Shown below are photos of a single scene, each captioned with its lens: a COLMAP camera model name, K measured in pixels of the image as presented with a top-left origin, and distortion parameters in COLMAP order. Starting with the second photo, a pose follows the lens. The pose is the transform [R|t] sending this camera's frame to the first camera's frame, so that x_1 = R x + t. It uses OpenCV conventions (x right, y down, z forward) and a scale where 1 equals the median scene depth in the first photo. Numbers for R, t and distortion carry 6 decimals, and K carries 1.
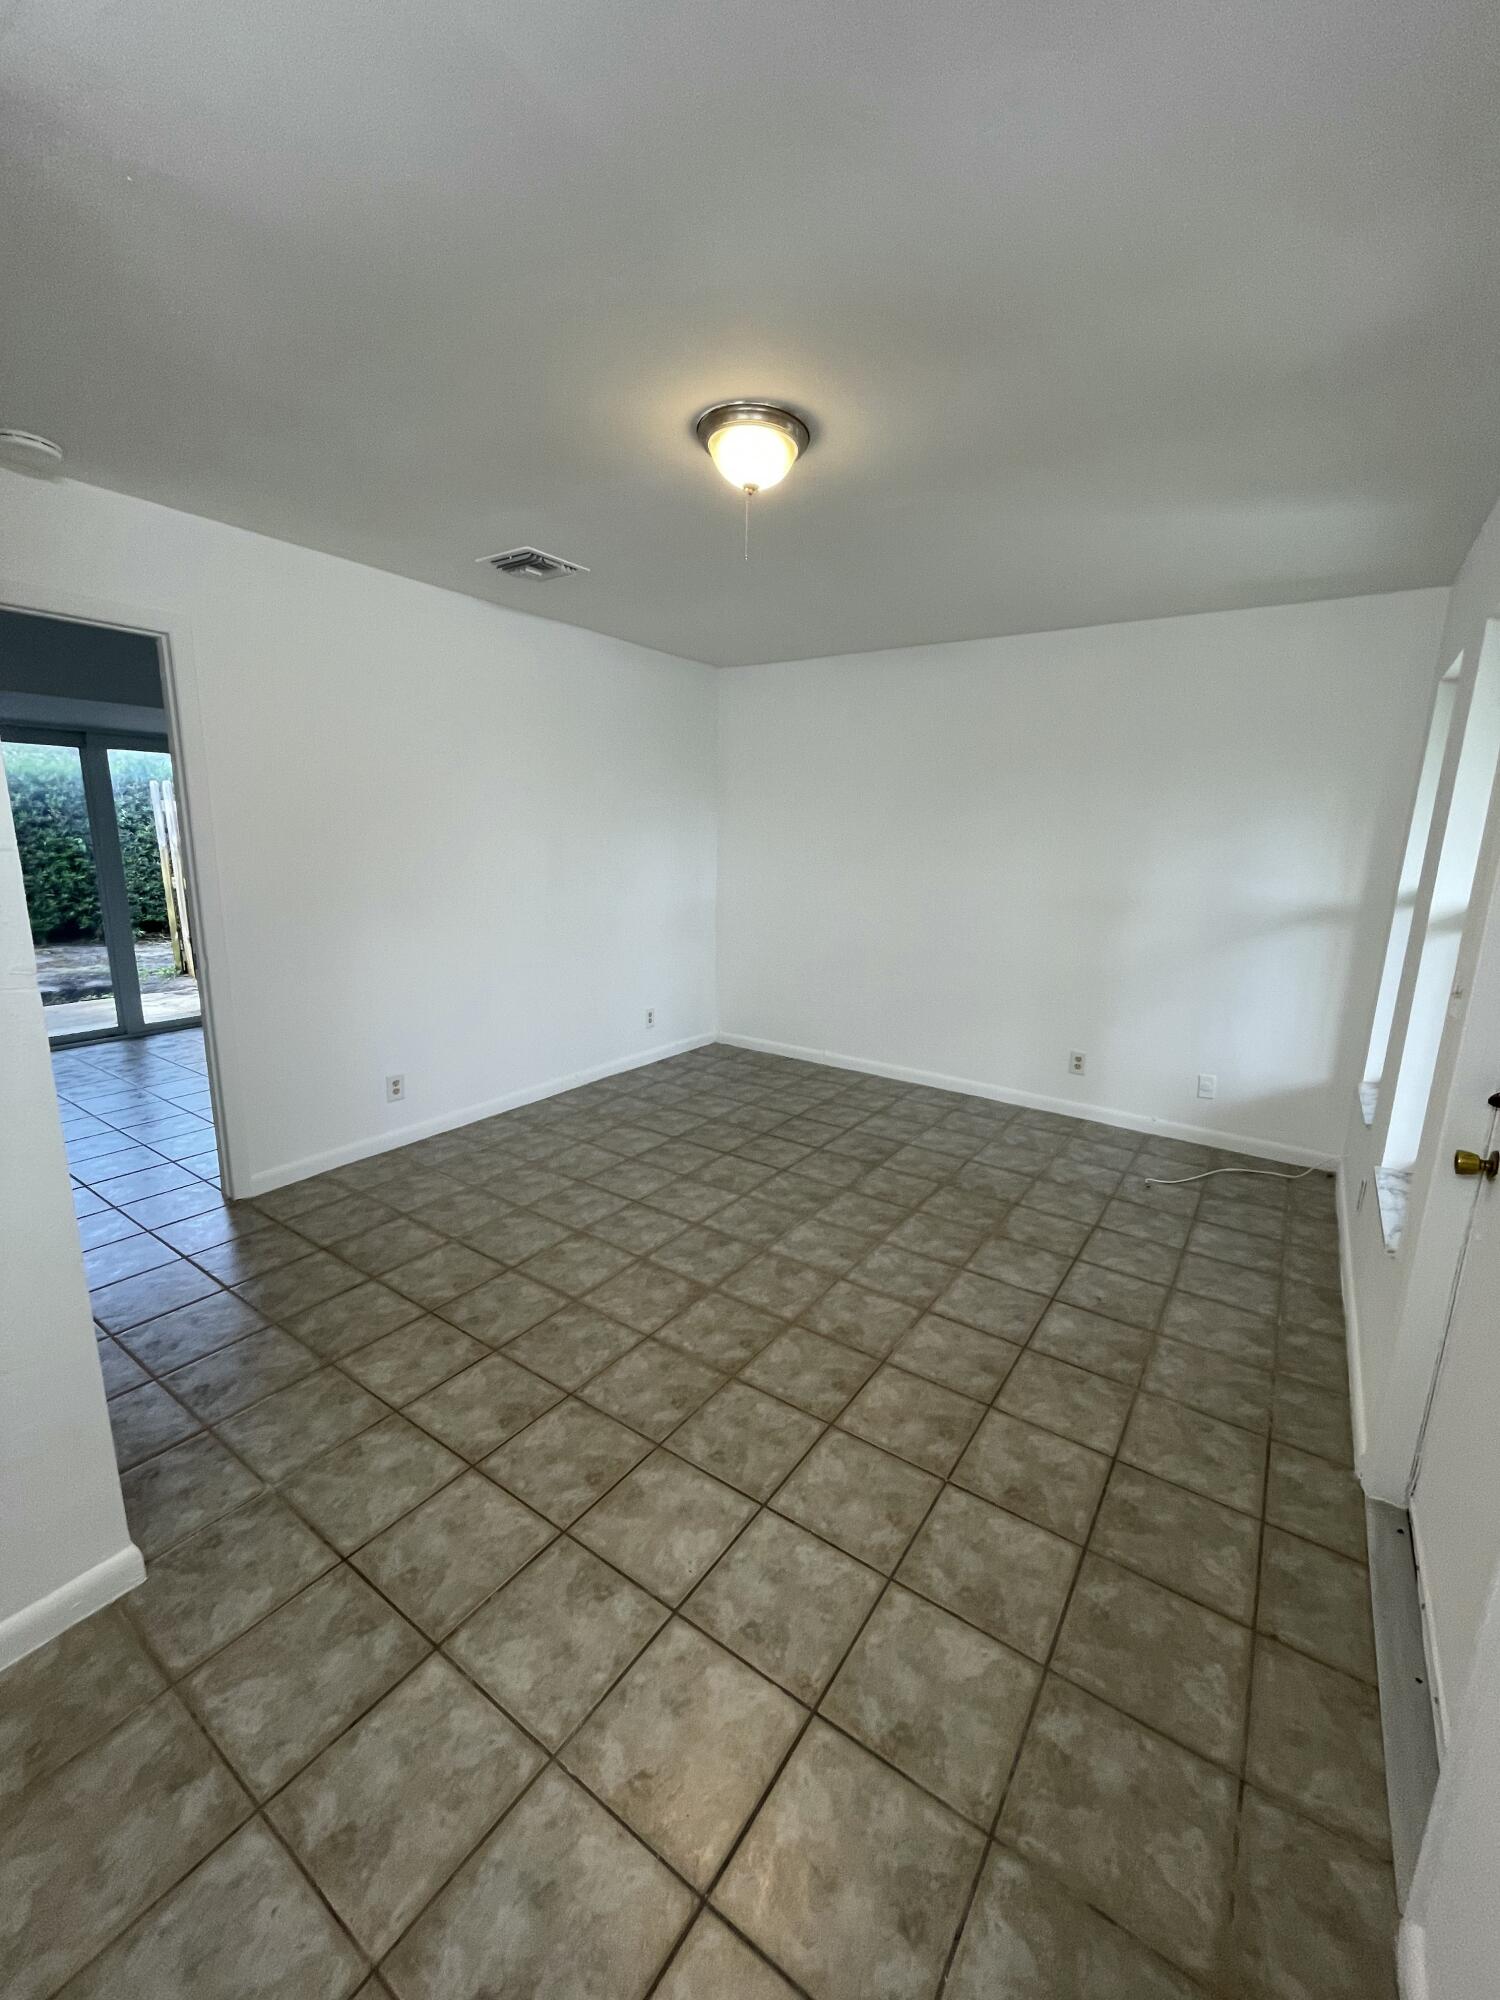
lens RADIAL K [[804.0, 0, 748.1], [0, 804.0, 1007.3], [0, 0, 1]] dist [0.000191, 0.000060]
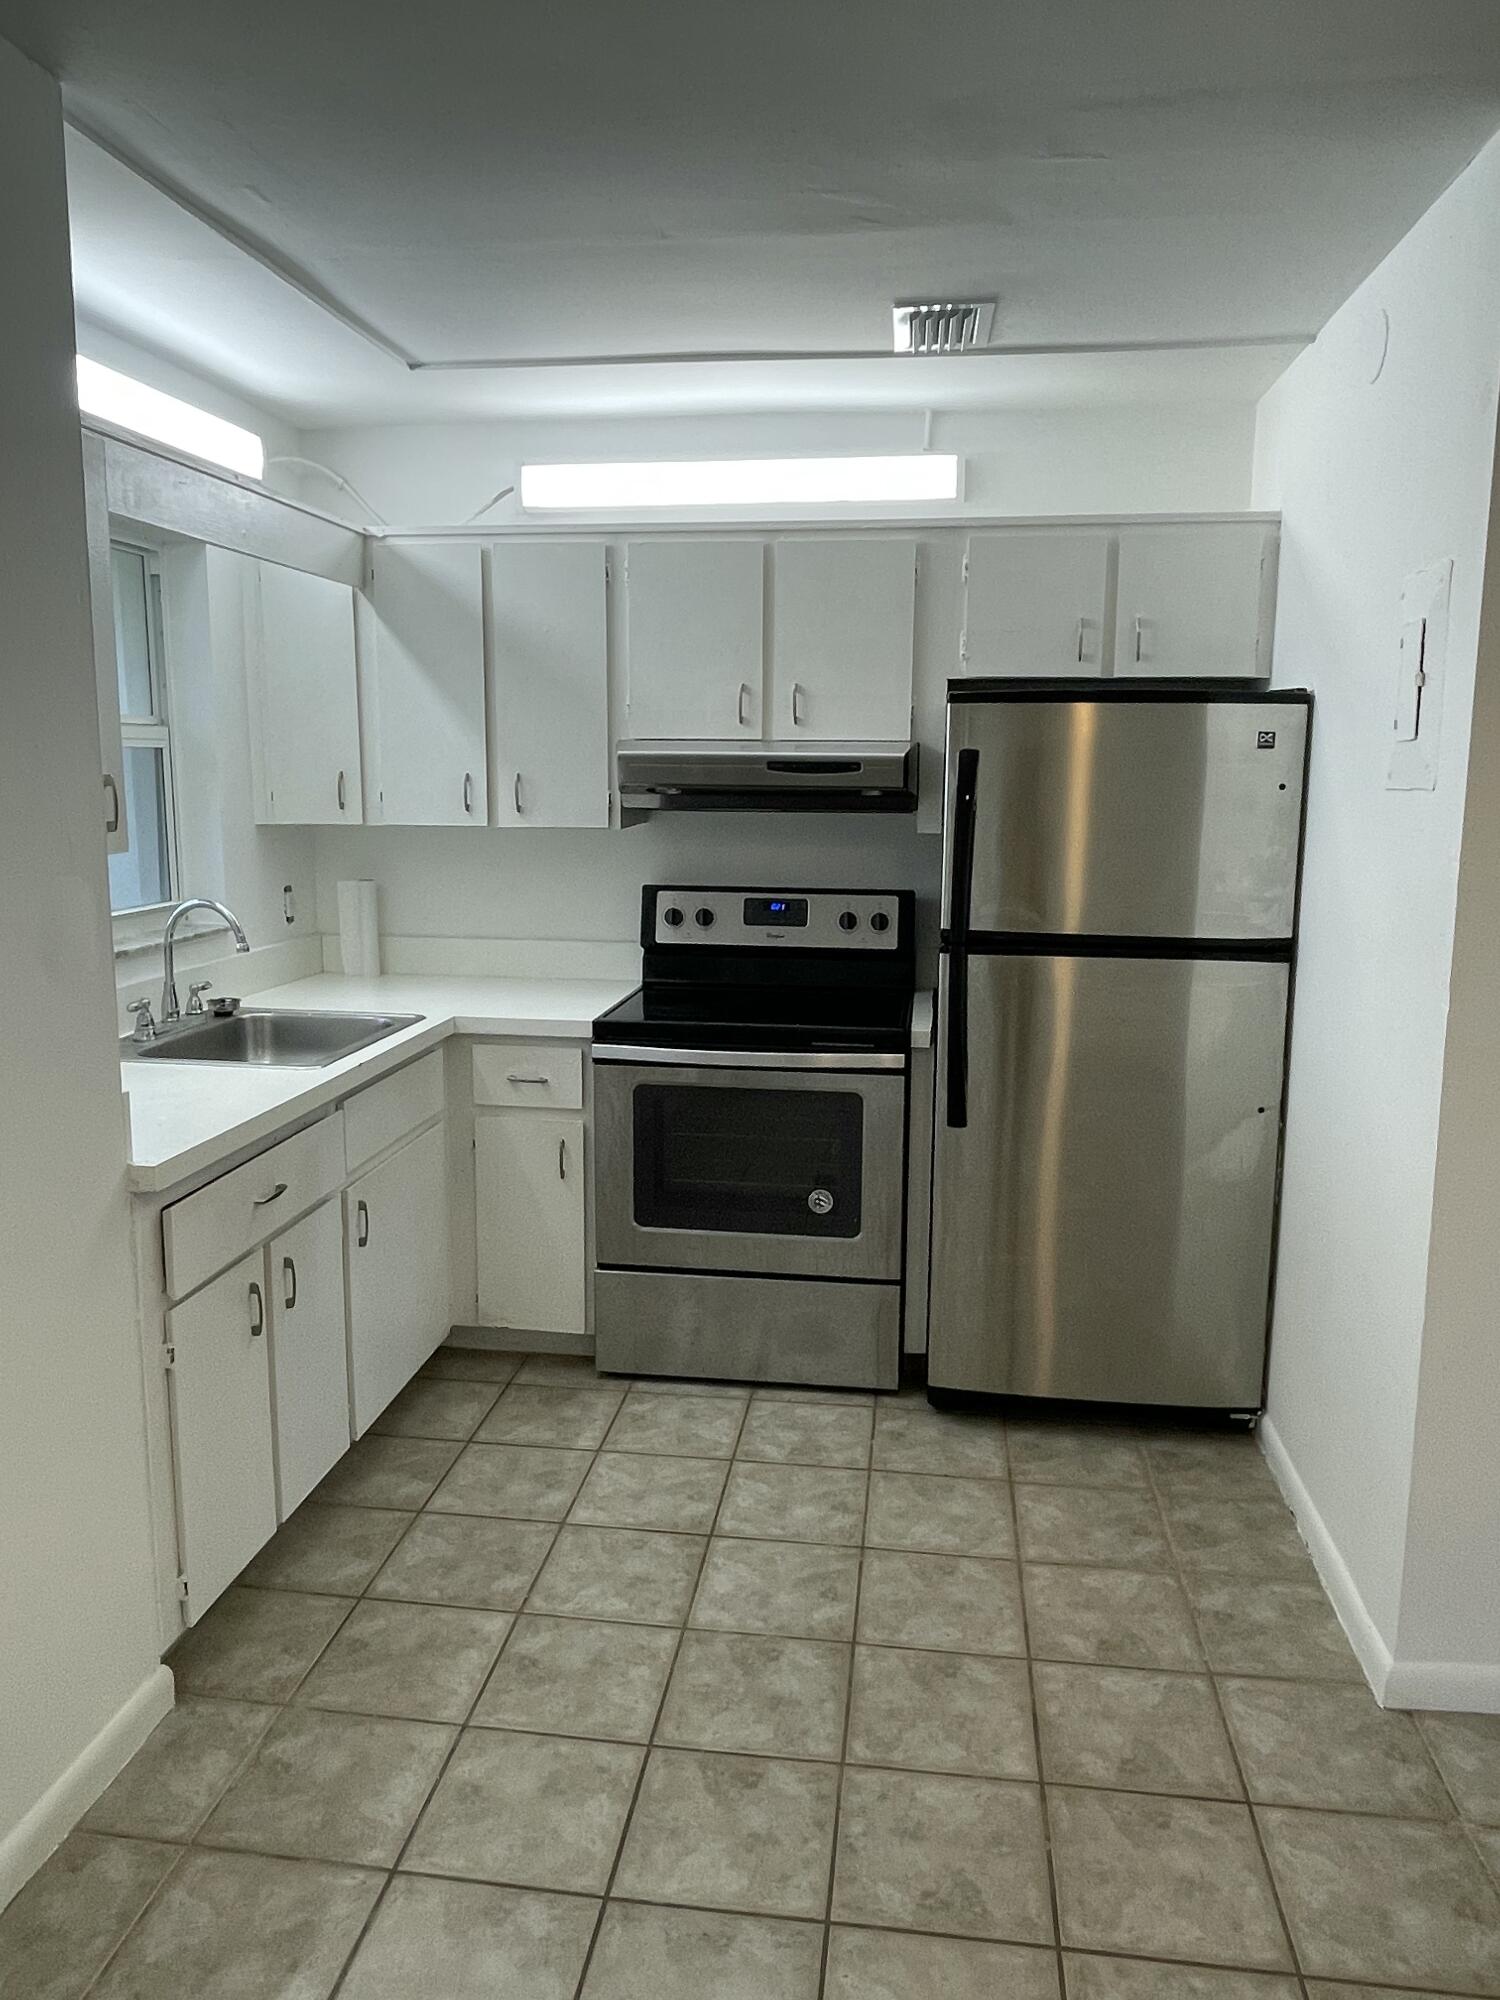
lens RADIAL K [[1404.5, 0, 750.0], [0, 1404.5, 1000.0], [0, 0, 1]] dist [0.002120, 0.001382]
pose [[-0.891013, 0.039347, -0.452269, 0.529294], [-0.130359, 0.932106, 0.337912, -0.435118], [0.434858, 0.360042, -0.825390, 1.816520]]
